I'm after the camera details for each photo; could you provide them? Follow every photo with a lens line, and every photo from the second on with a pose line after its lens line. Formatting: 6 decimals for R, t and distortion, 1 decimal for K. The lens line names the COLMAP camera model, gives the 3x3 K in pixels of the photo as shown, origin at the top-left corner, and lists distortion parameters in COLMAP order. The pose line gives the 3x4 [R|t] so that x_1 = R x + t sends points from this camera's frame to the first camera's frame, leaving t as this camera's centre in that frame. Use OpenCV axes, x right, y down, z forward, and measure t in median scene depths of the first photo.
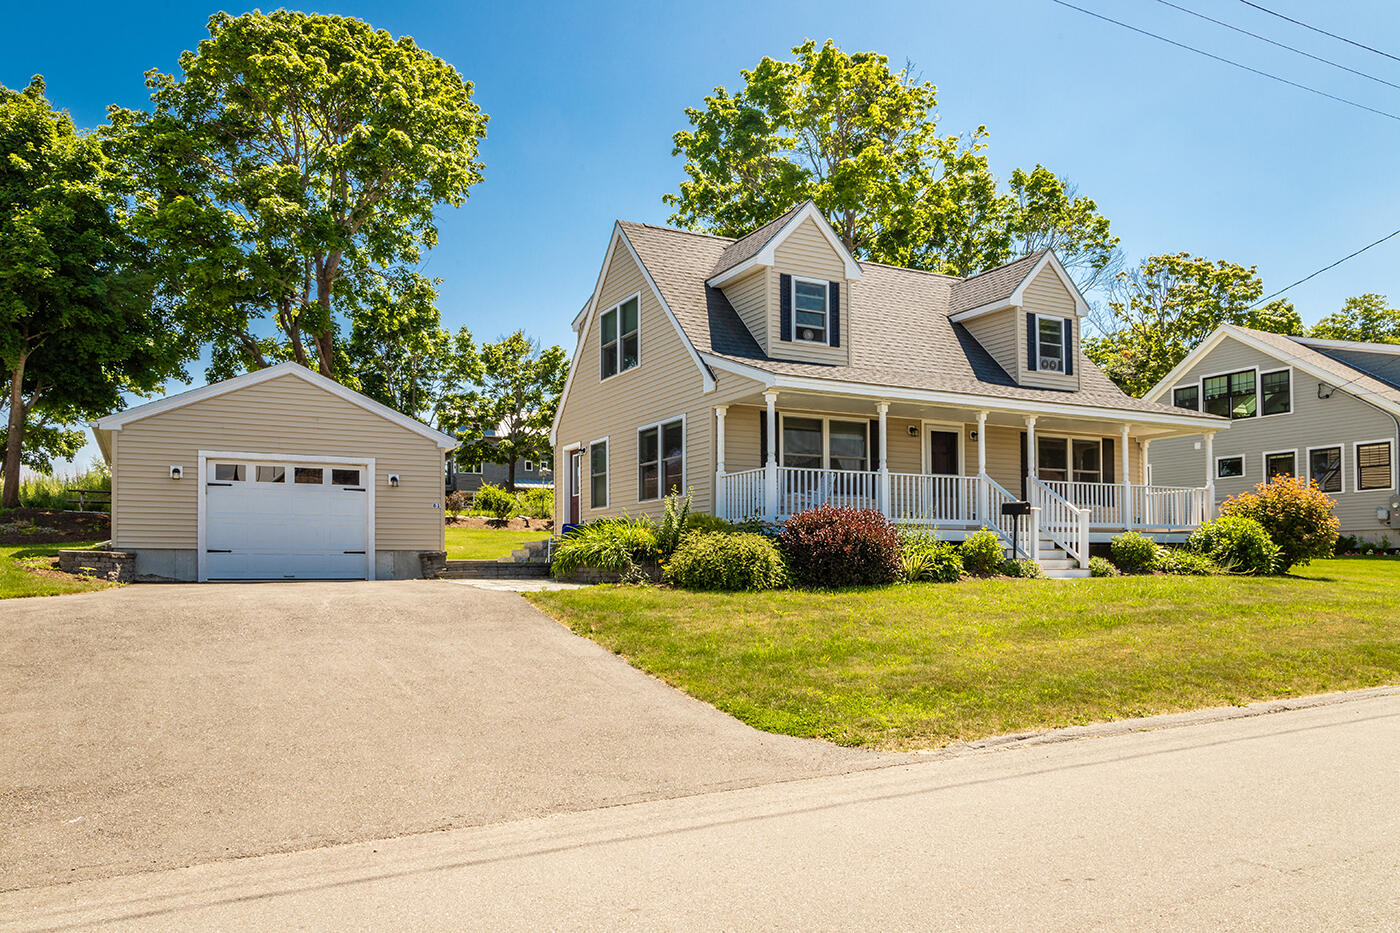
lens RADIAL K [[1044.8, 0, 692.8], [0, 1044.8, 526.5], [0, 0, 1]] dist [-0.012869, 0.000669]
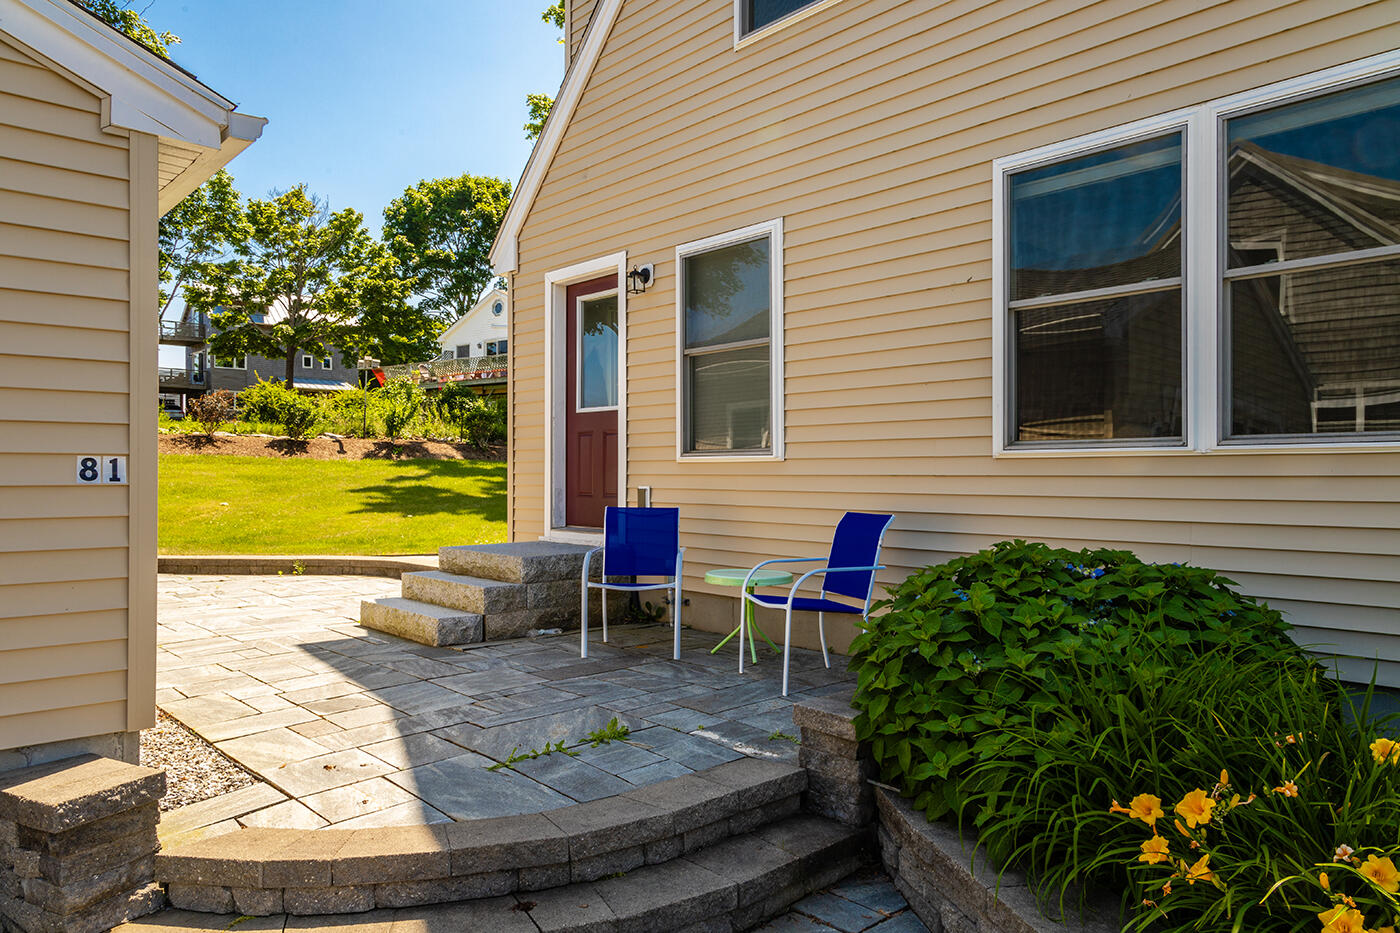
lens RADIAL K [[943.8, 0, 700.3], [0, 943.8, 467.6], [0, 0, 1]] dist [0.008141, -0.001318]
pose [[0.967597, 0.004761, 0.252454, -0.054897], [-0.014467, 0.999225, 0.036607, -0.007975], [-0.252085, -0.039073, 0.966916, 0.239167]]
